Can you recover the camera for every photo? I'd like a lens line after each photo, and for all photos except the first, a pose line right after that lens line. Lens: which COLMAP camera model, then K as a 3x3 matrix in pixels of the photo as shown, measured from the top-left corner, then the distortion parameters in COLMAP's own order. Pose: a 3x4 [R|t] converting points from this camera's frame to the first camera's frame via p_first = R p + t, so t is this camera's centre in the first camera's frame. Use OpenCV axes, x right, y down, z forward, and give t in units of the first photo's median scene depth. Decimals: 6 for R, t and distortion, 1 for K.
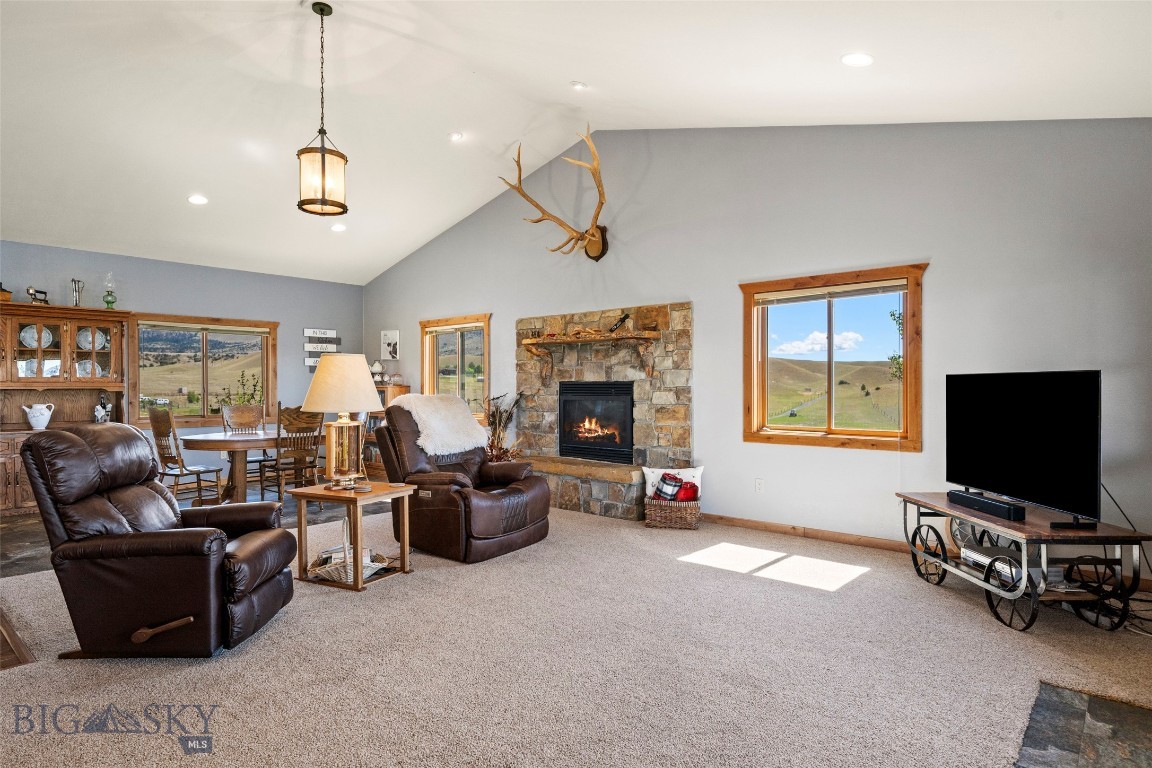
lens RADIAL K [[647.7, 0, 577.2], [0, 647.7, 385.3], [0, 0, 1]] dist [0.002824, -0.000143]
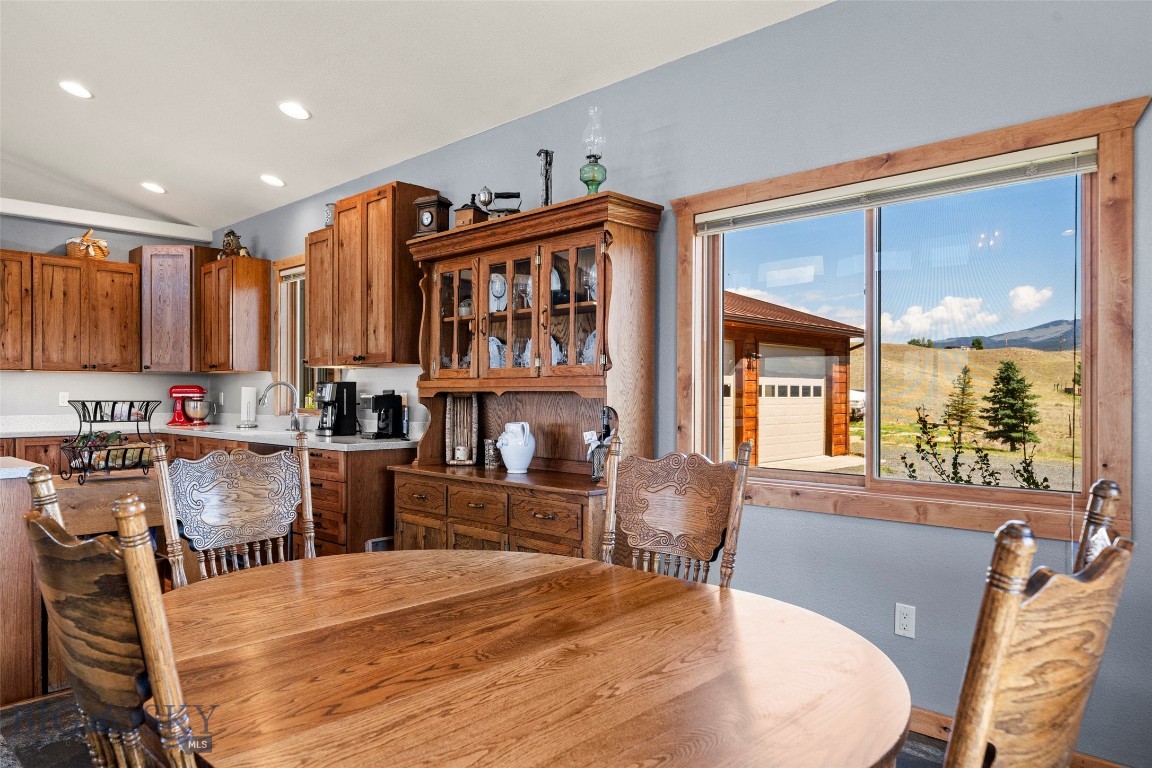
lens RADIAL K [[757.1, 0, 576.5], [0, 757.1, 398.4], [0, 0, 1]] dist [-0.003648, 0.001079]
pose [[-0.037502, 0.015016, -0.999184, -0.238808], [0.004831, 0.999878, 0.014845, 0.002181], [0.999285, -0.004270, -0.037570, 1.009881]]
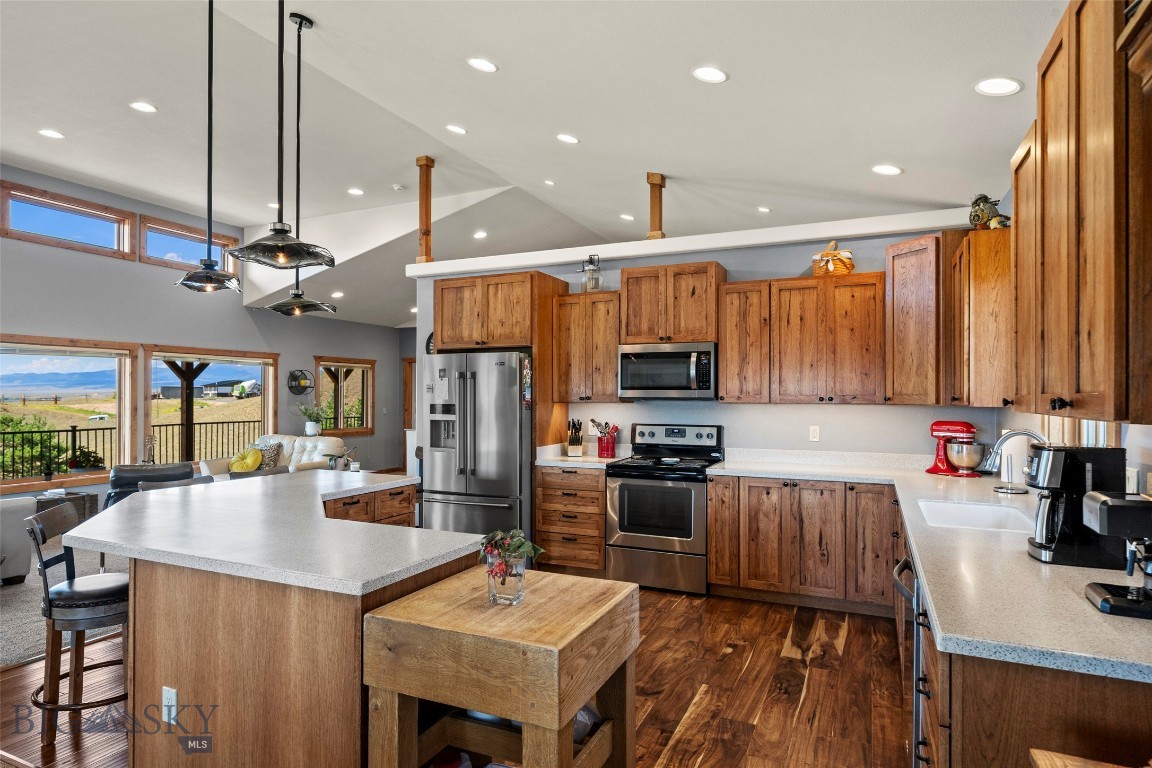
lens RADIAL K [[647.7, 0, 571.3], [0, 647.7, 387.2], [0, 0, 1]] dist [0.002824, -0.000143]
pose [[-0.959342, 0.002499, -0.282236, -0.667390], [0.007441, 0.999837, -0.016439, -0.027660], [0.282149, -0.017870, -0.959204, 0.966477]]
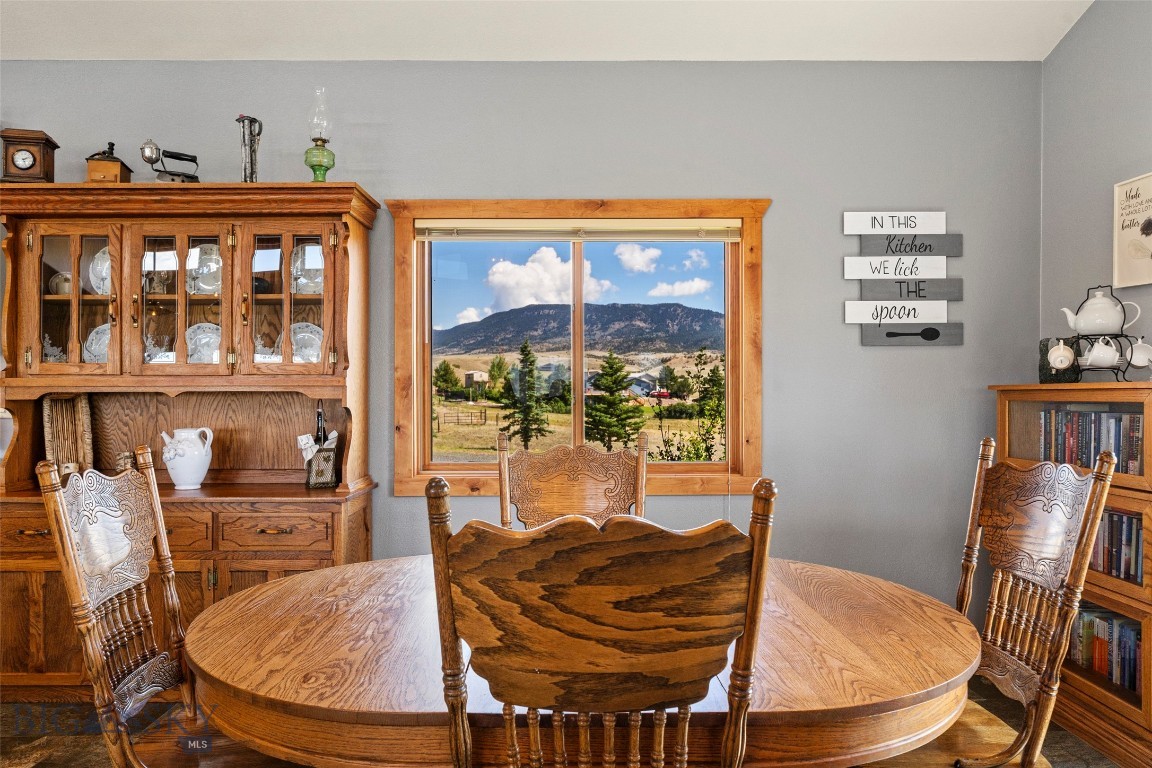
lens RADIAL K [[781.2, 0, 577.7], [0, 781.2, 394.8], [0, 0, 1]] dist [-0.005504, 0.005178]
pose [[0.667078, 0.007566, -0.744949, -0.273264], [0.000568, 0.999943, 0.010664, 0.002011], [0.744987, -0.007537, 0.667036, 0.806482]]
